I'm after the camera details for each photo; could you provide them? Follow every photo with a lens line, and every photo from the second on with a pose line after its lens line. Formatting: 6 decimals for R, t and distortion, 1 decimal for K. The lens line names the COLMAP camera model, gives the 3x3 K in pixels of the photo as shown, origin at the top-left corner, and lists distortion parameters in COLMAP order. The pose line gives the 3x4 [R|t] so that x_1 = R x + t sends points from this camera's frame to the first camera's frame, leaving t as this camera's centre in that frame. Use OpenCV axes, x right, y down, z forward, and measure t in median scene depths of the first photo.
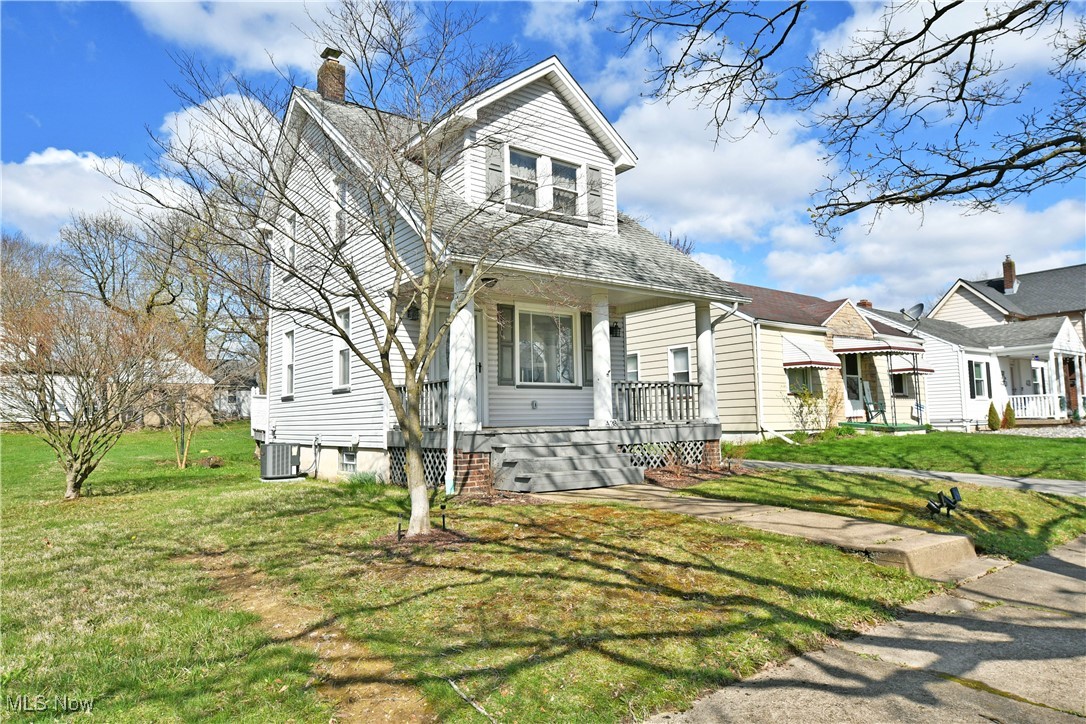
lens RADIAL K [[659.7, 0, 543.0], [0, 659.7, 362.0], [0, 0, 1]] dist [-0.017582, -0.000643]
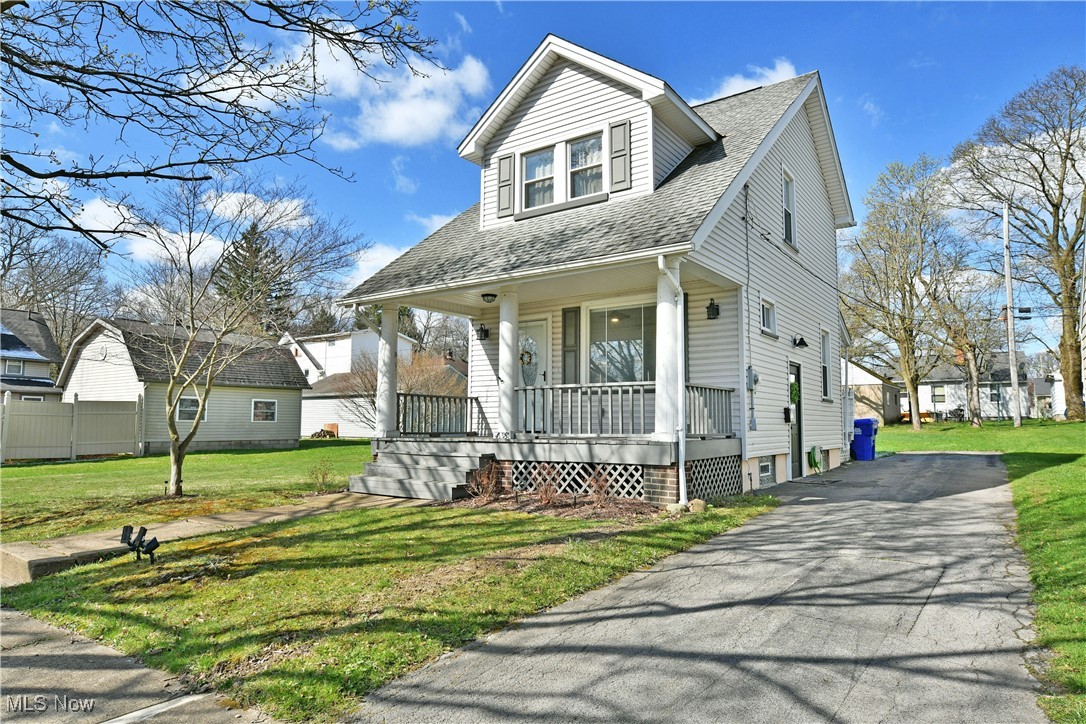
lens RADIAL K [[680.5, 0, 568.3], [0, 680.5, 359.1], [0, 0, 1]] dist [-0.012711, -0.002741]
pose [[0.317489, -0.073157, -0.945436, 0.896444], [0.077675, 0.995675, -0.050961, 0.038437], [0.945075, -0.057257, 0.321798, 0.697515]]
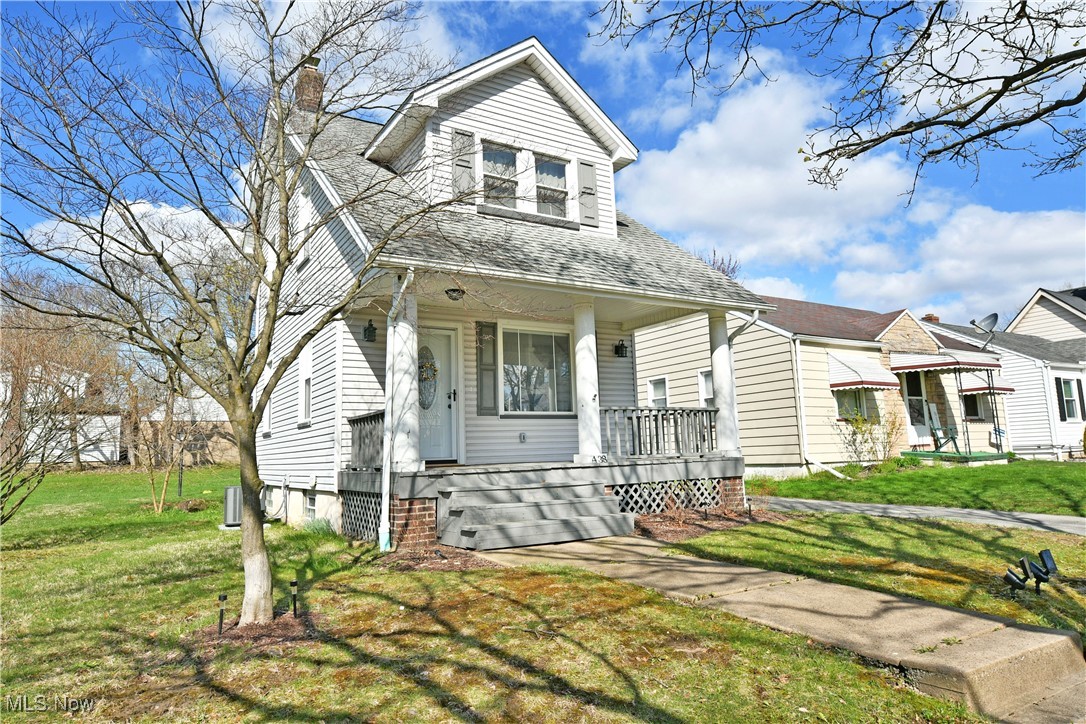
lens RADIAL K [[664.4, 0, 543.0], [0, 664.4, 362.0], [0, 0, 1]] dist [-0.013315, -0.001989]
pose [[0.996143, -0.025560, -0.083943, 0.093133], [0.021580, 0.998615, -0.047980, 0.009145], [0.085053, 0.045984, 0.995315, 0.145039]]
